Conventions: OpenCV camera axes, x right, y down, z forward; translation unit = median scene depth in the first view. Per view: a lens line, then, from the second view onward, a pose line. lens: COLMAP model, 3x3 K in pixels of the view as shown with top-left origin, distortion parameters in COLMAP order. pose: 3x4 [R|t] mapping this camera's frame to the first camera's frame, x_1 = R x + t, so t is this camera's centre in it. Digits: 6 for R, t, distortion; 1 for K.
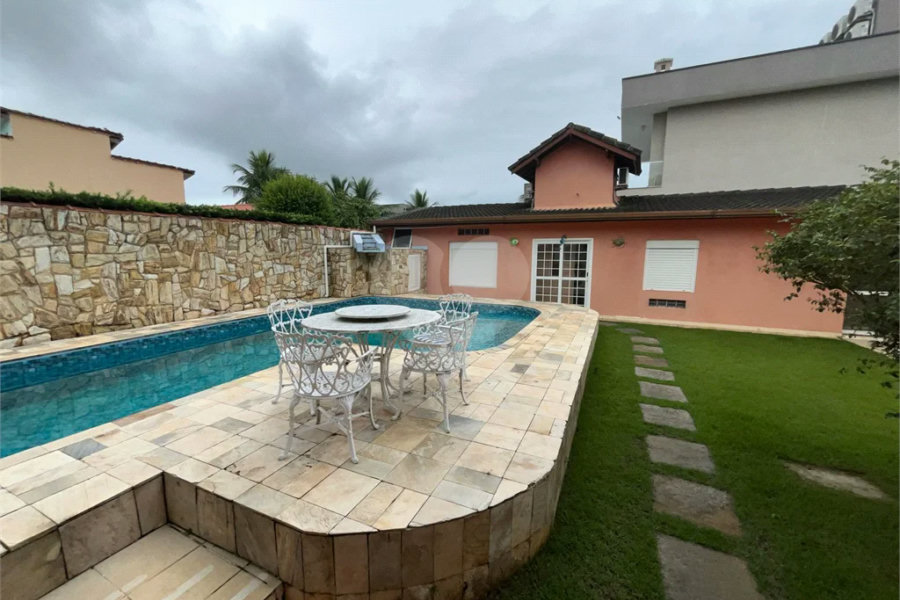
lens RADIAL K [[365.0, 0, 447.7], [0, 365.0, 300.8], [0, 0, 1]] dist [-0.003042, 0.000409]
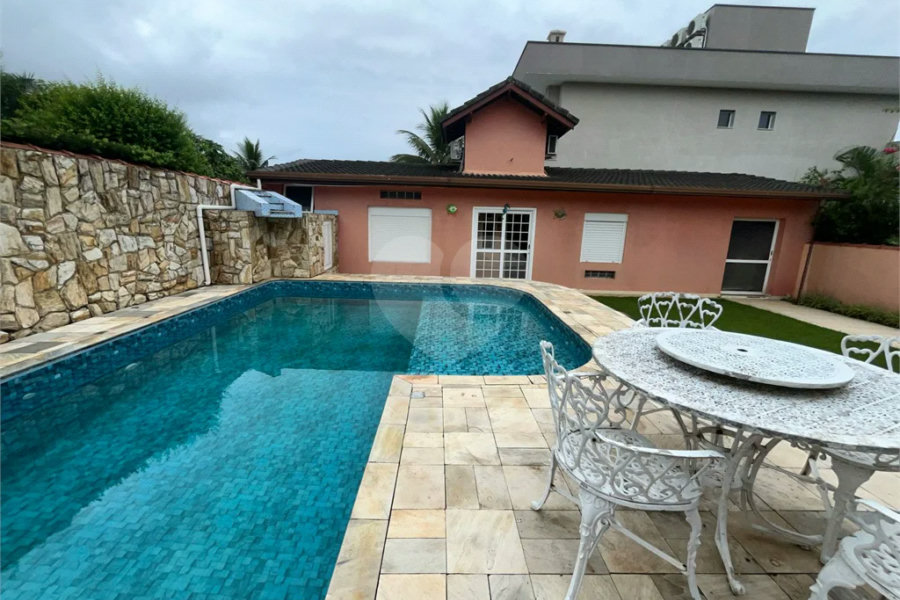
lens RADIAL K [[365.0, 0, 447.7], [0, 365.0, 300.8], [0, 0, 1]] dist [-0.003042, 0.000409]
pose [[0.900311, -0.072634, 0.429143, -0.291204], [0.034405, 0.994768, 0.096189, -0.038987], [-0.433884, -0.071835, 0.898100, 0.283660]]
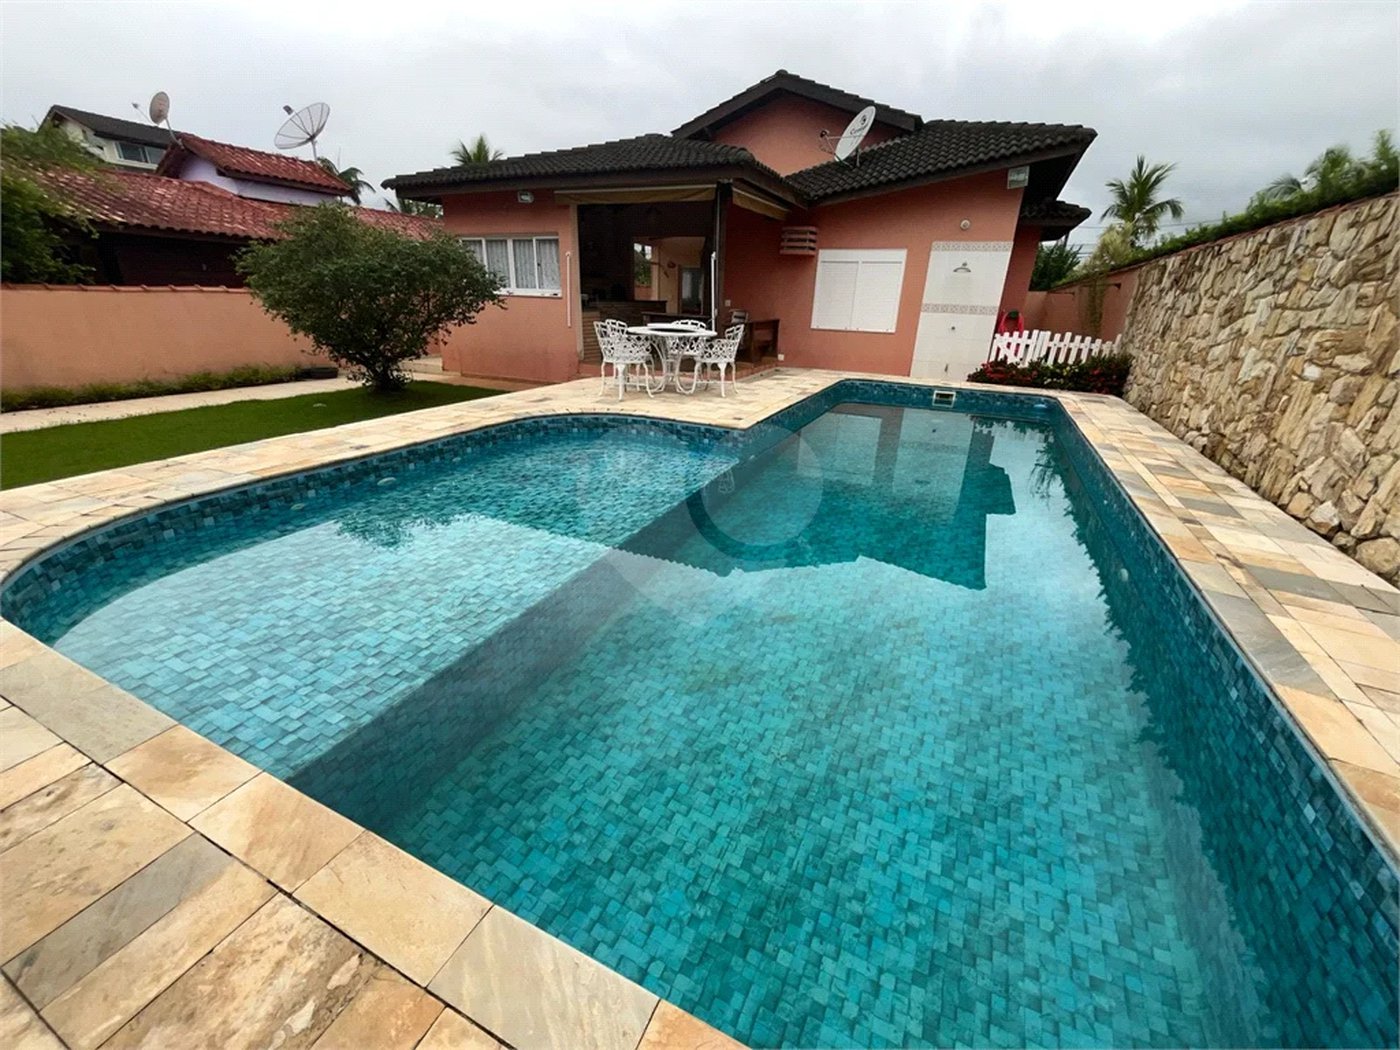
lens RADIAL K [[568.5, 0, 698.7], [0, 568.5, 524.4], [0, 0, 1]] dist [-0.002917, -0.000166]
pose [[-0.999245, -0.038541, -0.004912, -0.127111], [-0.035887, 0.867096, 0.496846, -0.164590], [-0.014889, 0.496647, -0.867825, 1.309432]]
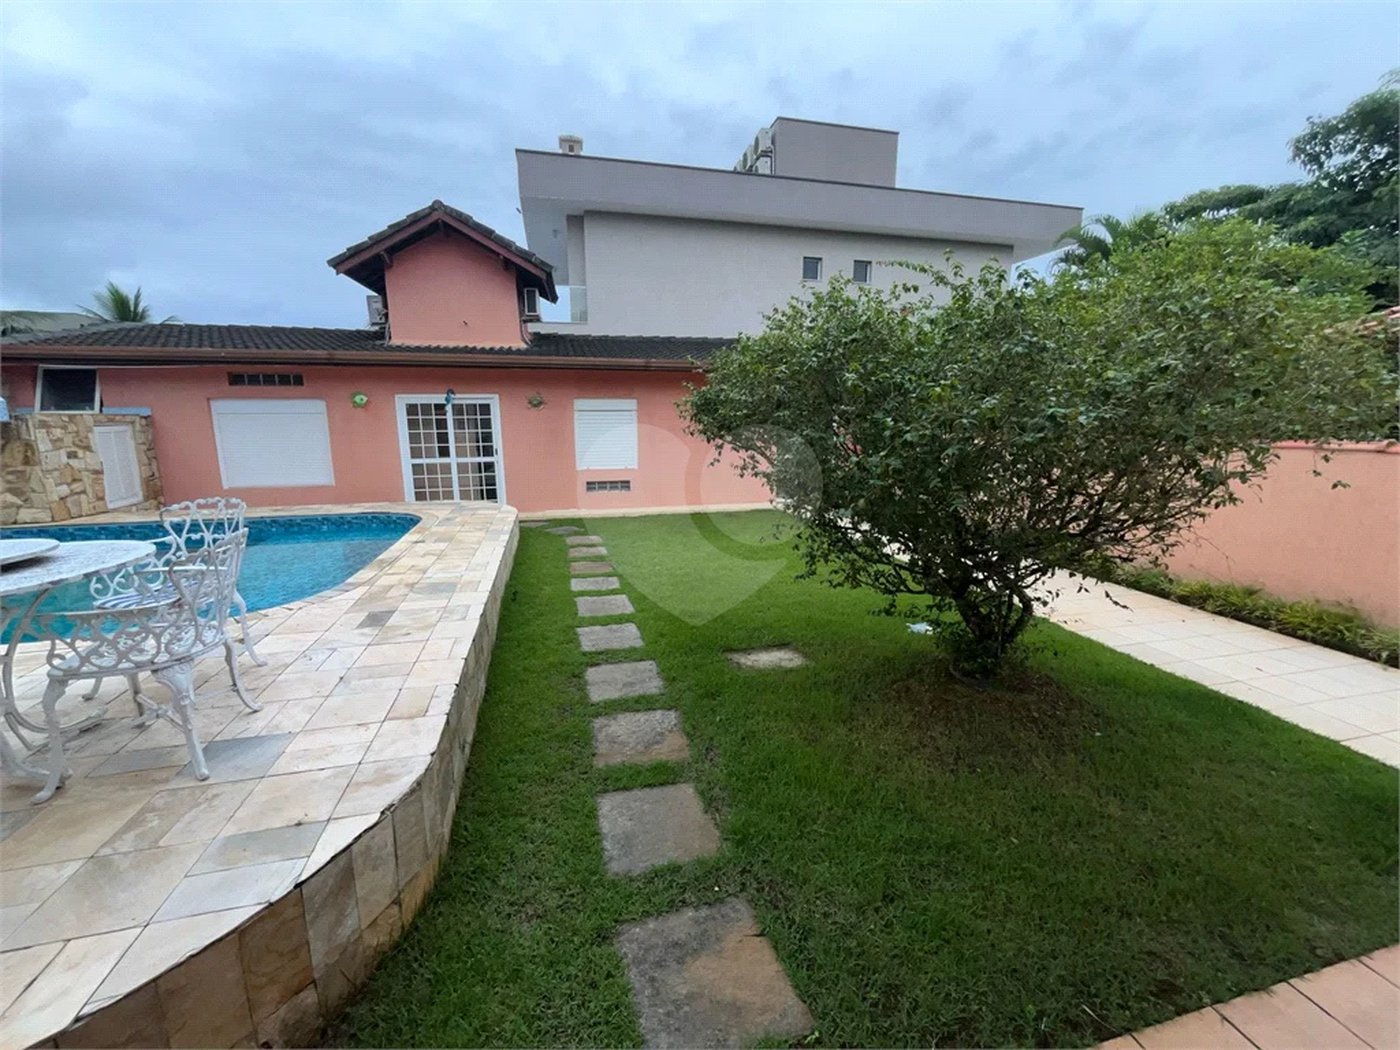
lens RADIAL K [[568.5, 0, 698.7], [0, 568.5, 524.4], [0, 0, 1]] dist [-0.002917, -0.000166]
pose [[0.774133, -0.126773, 0.620200, 0.028722], [0.095737, 0.991919, 0.083255, 0.006787], [-0.625742, -0.005074, 0.780014, -0.003793]]
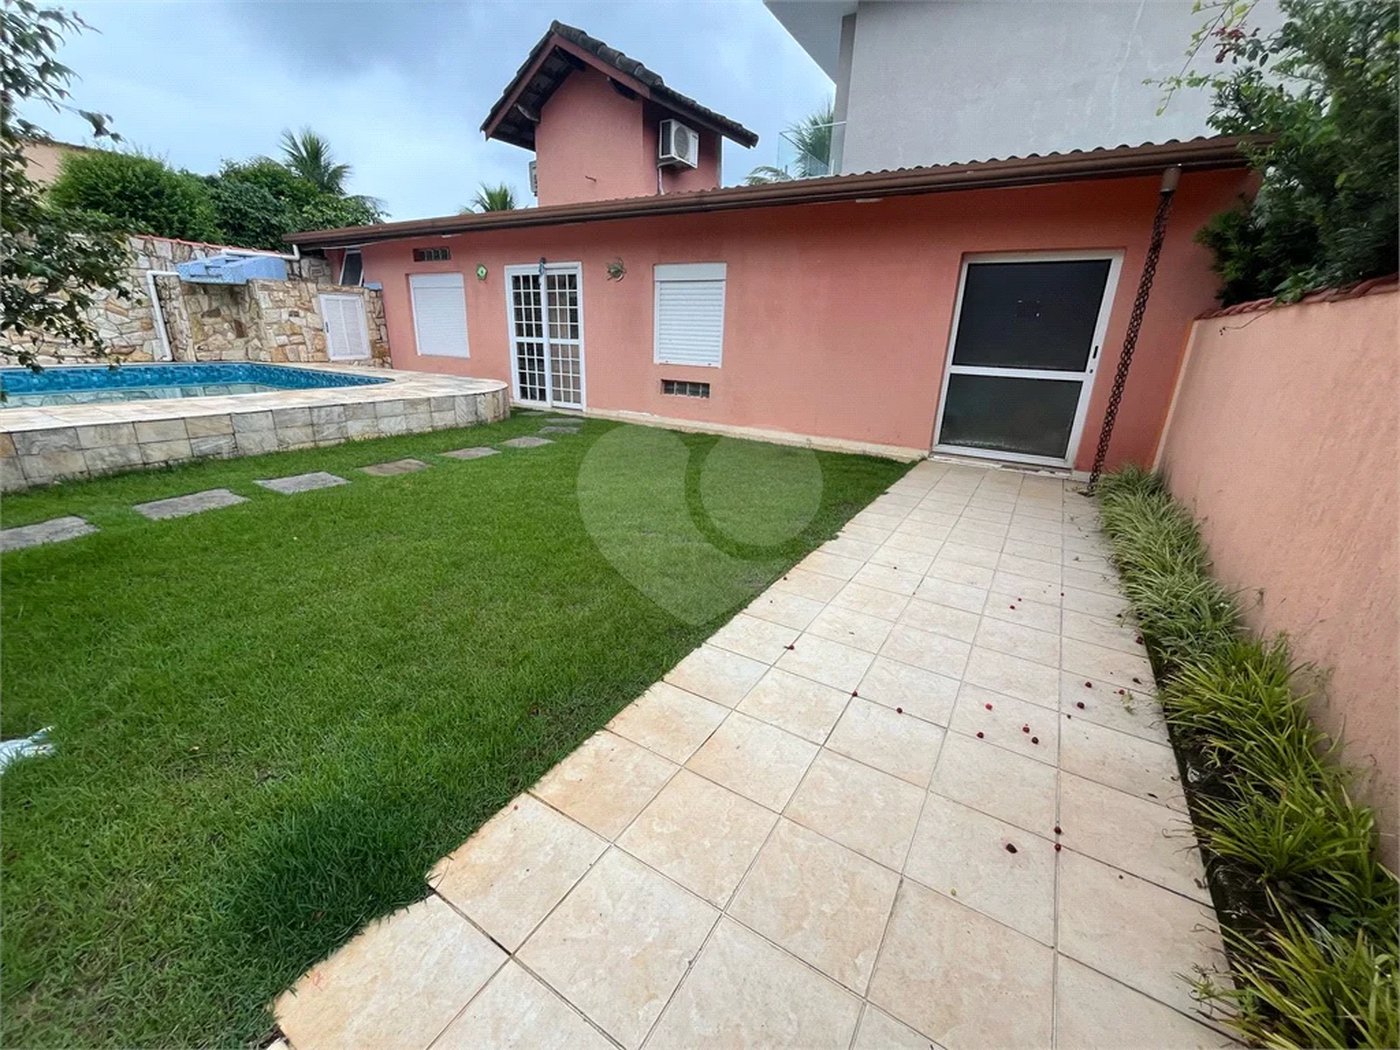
lens RADIAL K [[575.5, 0, 700.0], [0, 575.5, 525.0], [0, 0, 1]] dist [-0.003022, -0.000300]
pose [[0.992957, 0.061350, -0.101353, 0.847500], [-0.041521, 0.981428, 0.187281, 0.053092], [0.110960, -0.181754, 0.977064, 0.148038]]
